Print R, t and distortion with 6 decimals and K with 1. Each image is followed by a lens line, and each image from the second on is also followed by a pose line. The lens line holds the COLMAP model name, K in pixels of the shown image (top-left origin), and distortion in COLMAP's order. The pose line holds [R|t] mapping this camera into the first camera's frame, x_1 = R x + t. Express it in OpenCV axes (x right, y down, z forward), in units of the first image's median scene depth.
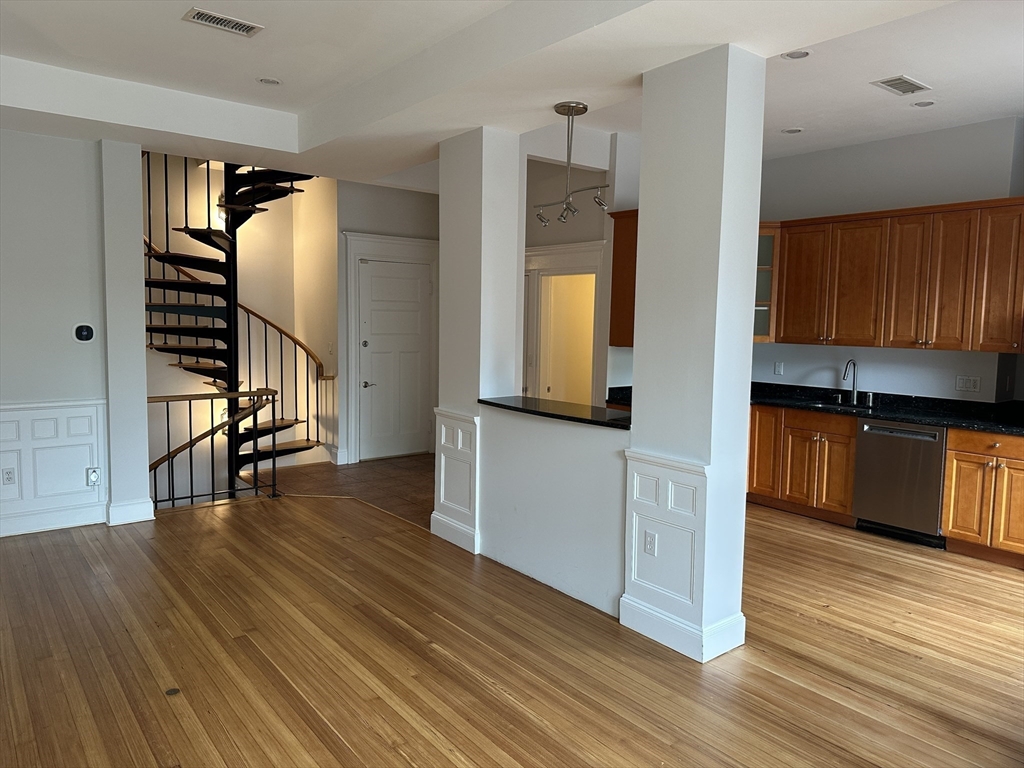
lens RADIAL K [[723.5, 0, 506.9], [0, 723.5, 379.9], [0, 0, 1]] dist [0.057917, -0.060121]
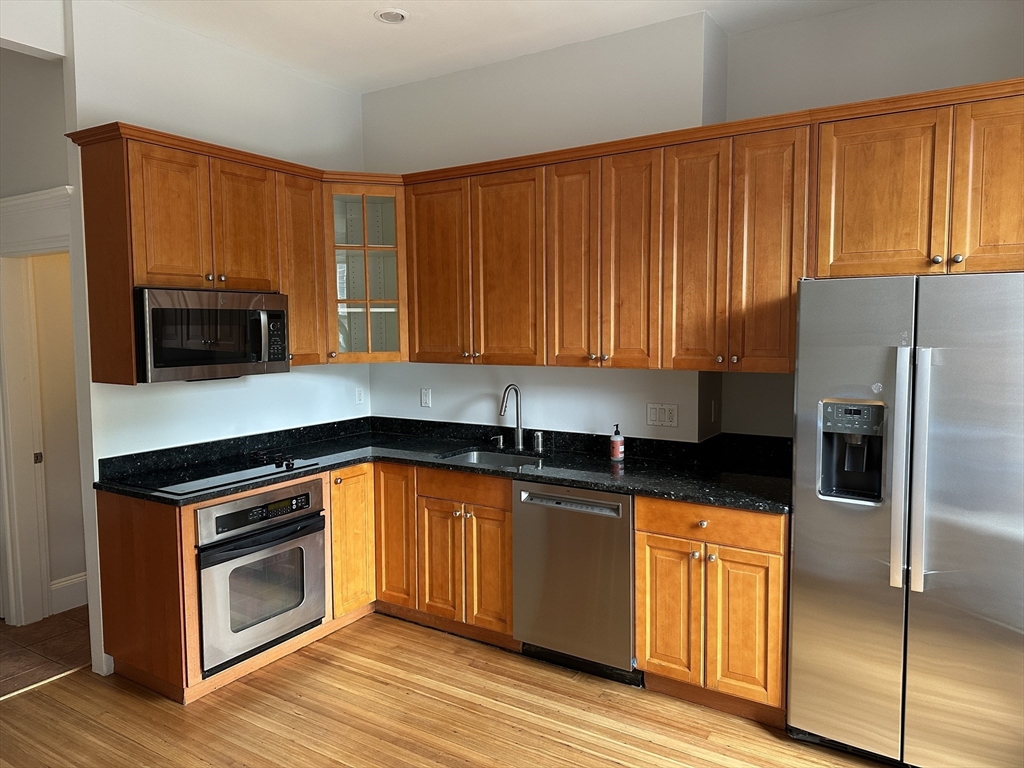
lens RADIAL K [[723.5, 0, 504.9], [0, 723.5, 384.8], [0, 0, 1]] dist [0.057917, -0.060121]
pose [[0.943500, -0.051961, 0.327272, 0.268777], [0.052807, 0.998585, 0.006309, -0.034171], [-0.327137, 0.011330, 0.944909, 0.404808]]
